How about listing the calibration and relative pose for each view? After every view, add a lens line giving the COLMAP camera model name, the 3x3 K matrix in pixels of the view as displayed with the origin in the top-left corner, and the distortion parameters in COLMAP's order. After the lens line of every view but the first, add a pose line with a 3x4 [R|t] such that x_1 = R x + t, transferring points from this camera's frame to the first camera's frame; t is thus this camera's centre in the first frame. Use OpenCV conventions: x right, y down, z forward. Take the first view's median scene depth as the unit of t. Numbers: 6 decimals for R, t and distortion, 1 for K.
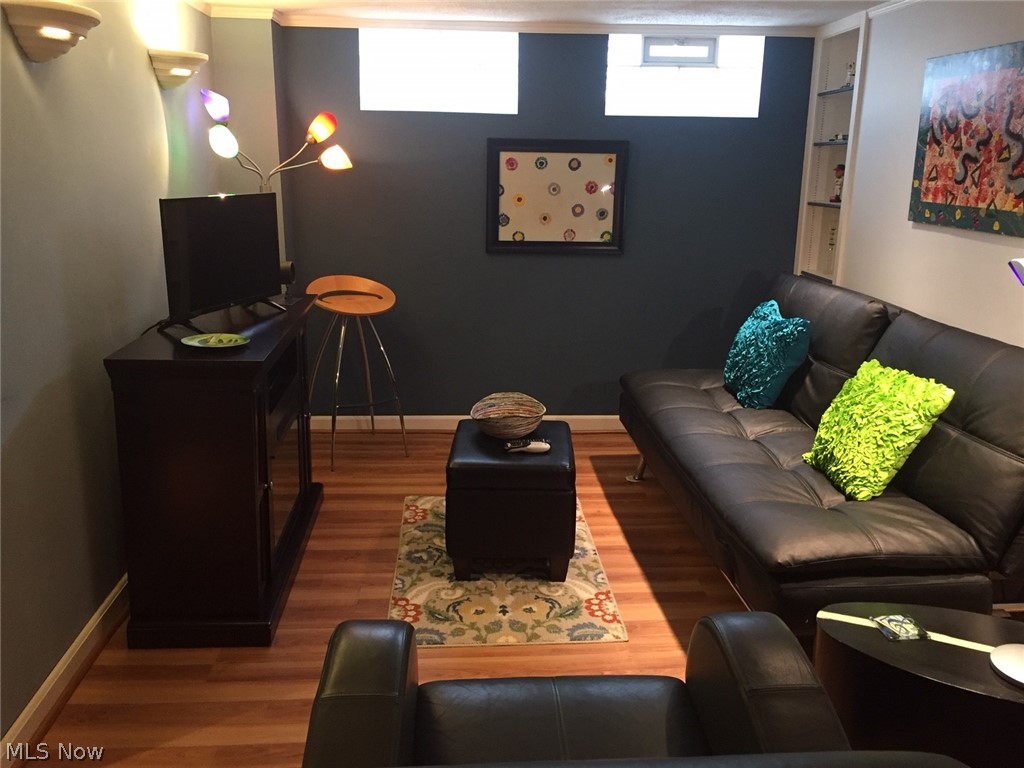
lens RADIAL K [[869.5, 0, 510.2], [0, 869.5, 387.1], [0, 0, 1]] dist [0.062202, -0.079924]
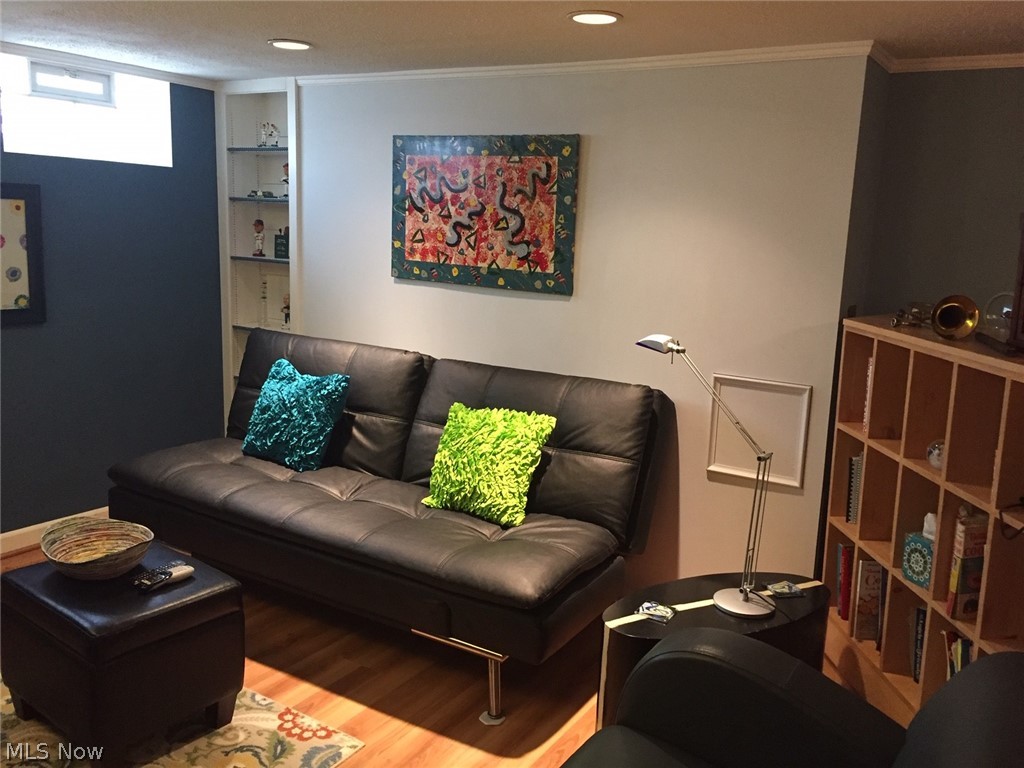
lens RADIAL K [[869.5, 0, 516.9], [0, 869.5, 387.7], [0, 0, 1]] dist [0.062202, -0.079924]
pose [[0.587841, -0.137571, 0.797193, -0.407577], [0.167196, 0.984819, 0.046661, -0.085557], [-0.791510, 0.105858, 0.601919, 0.250353]]
